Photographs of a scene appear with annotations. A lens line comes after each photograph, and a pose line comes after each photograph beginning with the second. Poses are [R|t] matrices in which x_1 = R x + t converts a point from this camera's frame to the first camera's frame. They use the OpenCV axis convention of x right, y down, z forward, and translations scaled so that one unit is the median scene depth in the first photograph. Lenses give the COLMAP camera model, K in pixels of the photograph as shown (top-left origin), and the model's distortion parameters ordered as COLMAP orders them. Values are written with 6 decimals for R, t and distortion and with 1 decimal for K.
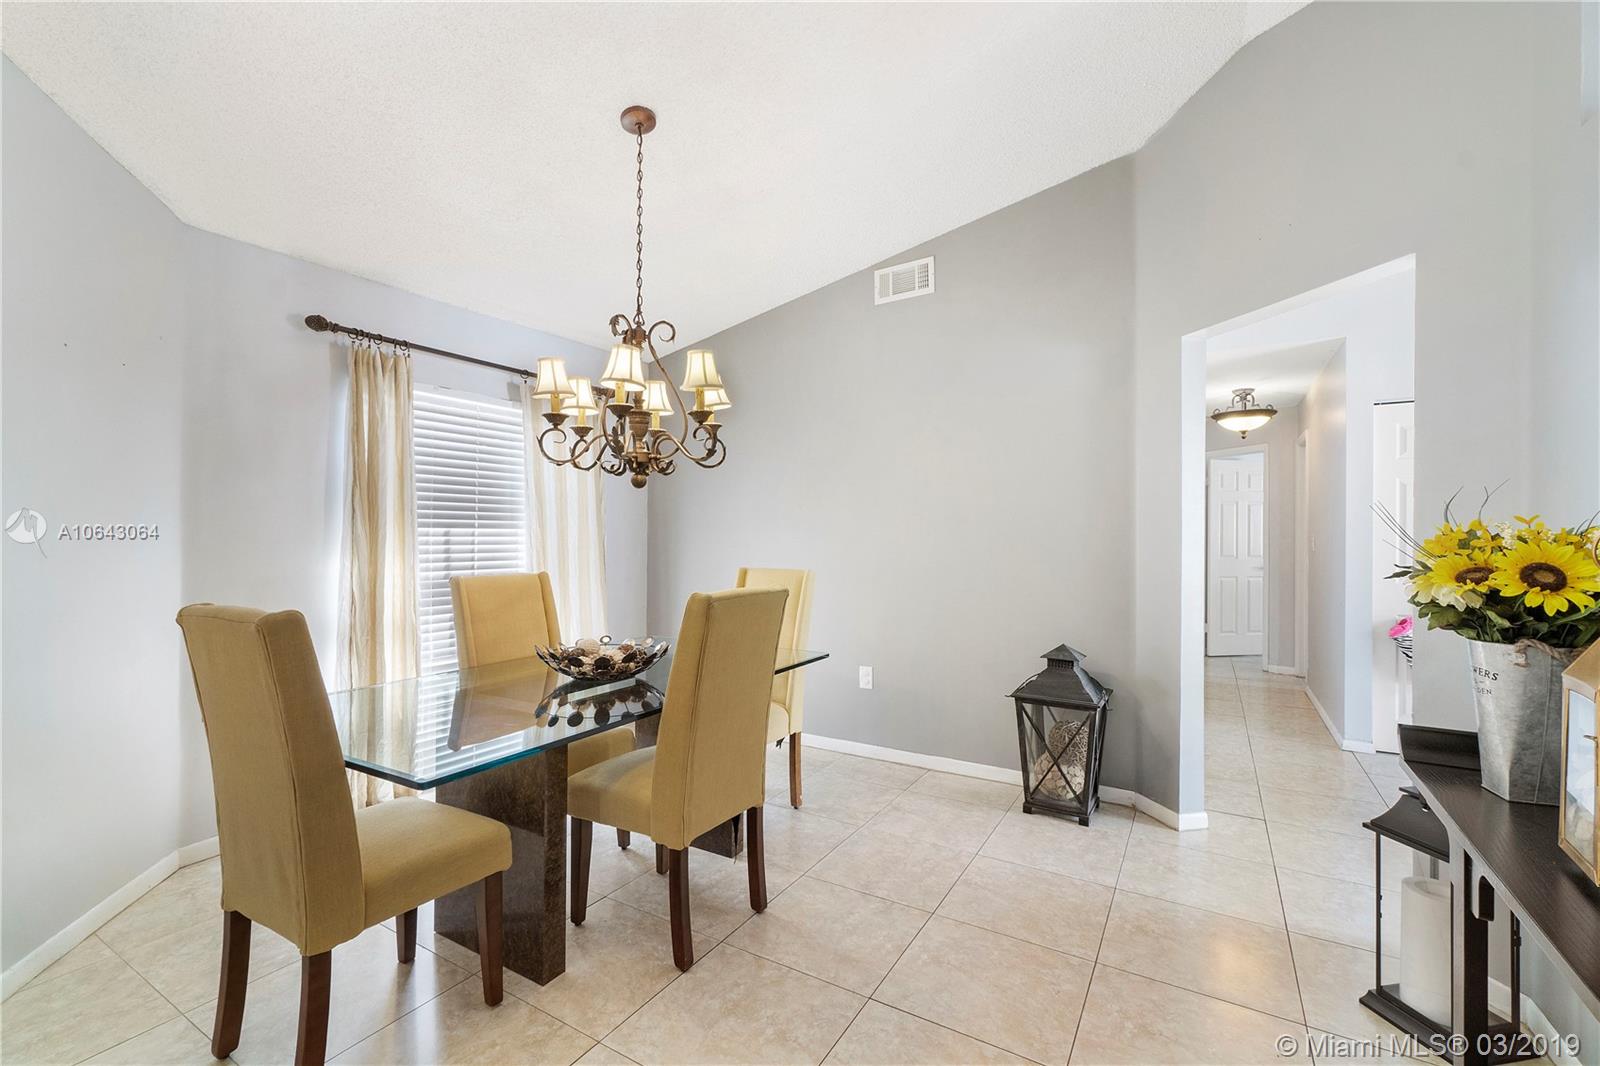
lens RADIAL K [[686.7, 0, 796.5], [0, 686.7, 537.0], [0, 0, 1]] dist [-0.001503, -0.000631]
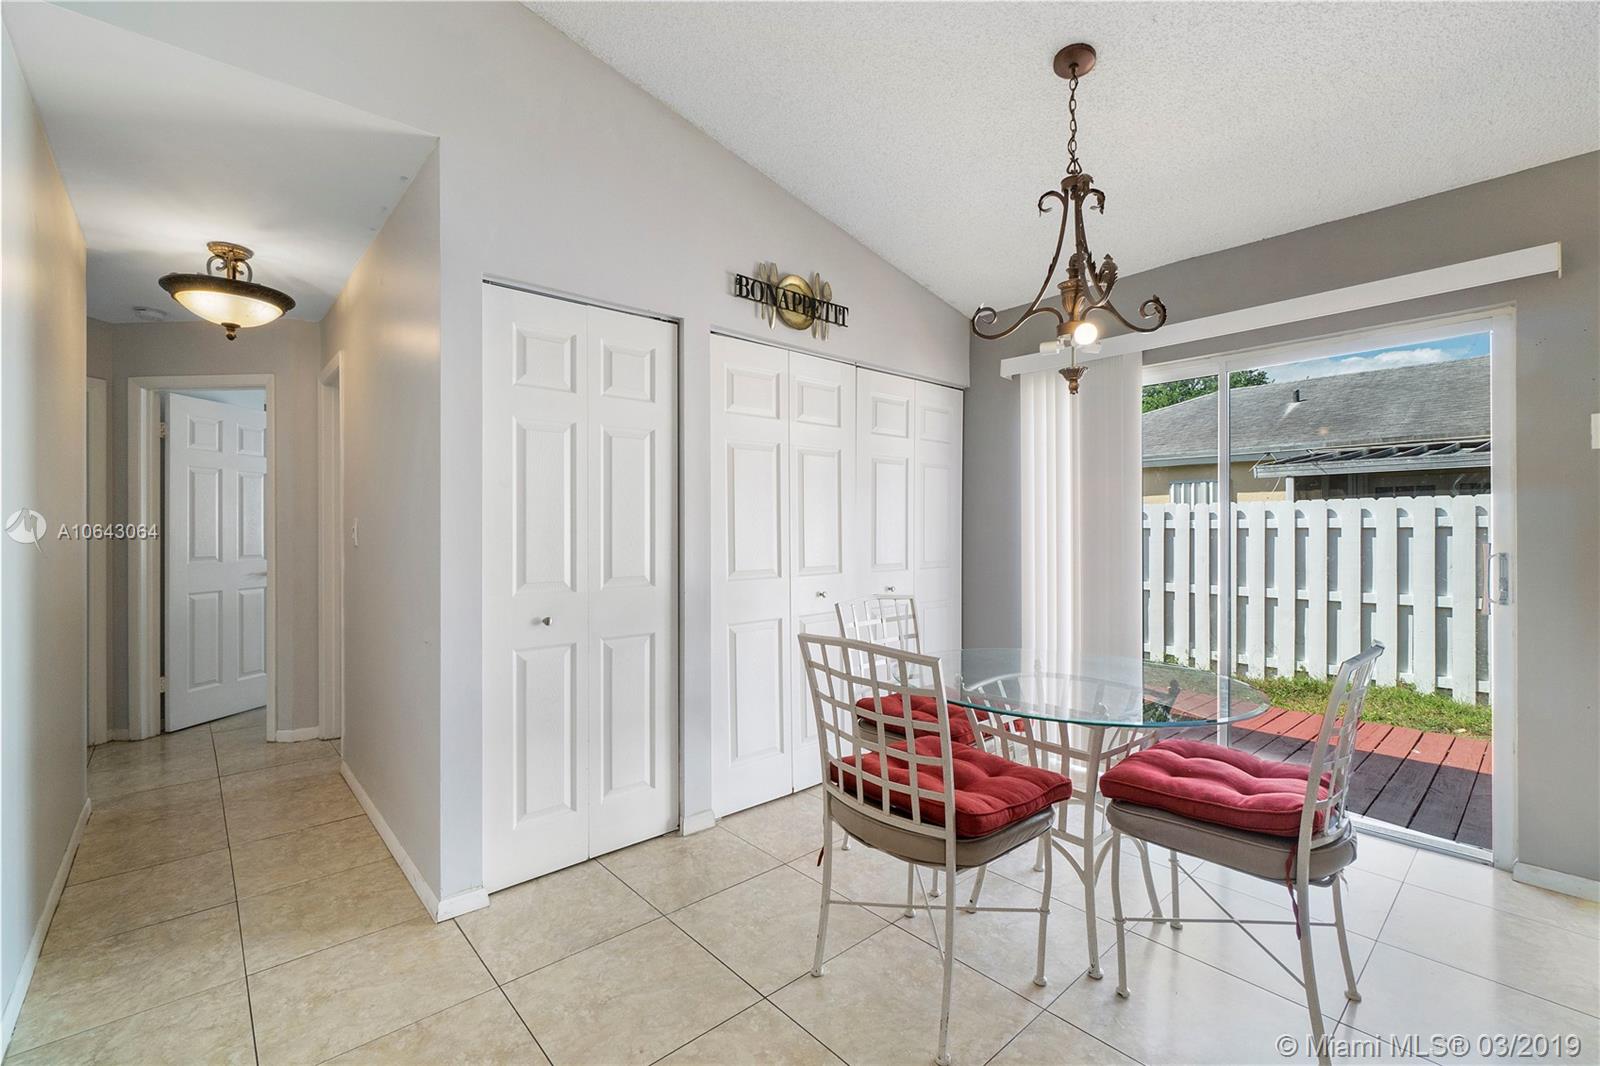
lens RADIAL K [[686.7, 0, 809.1], [0, 686.7, 528.7], [0, 0, 1]] dist [-0.001503, -0.000631]
pose [[0.291225, 0.002164, 0.956652, 0.270430], [0.005257, 0.999979, -0.003863, 0.009396], [-0.956640, 0.006154, 0.291207, 0.411808]]
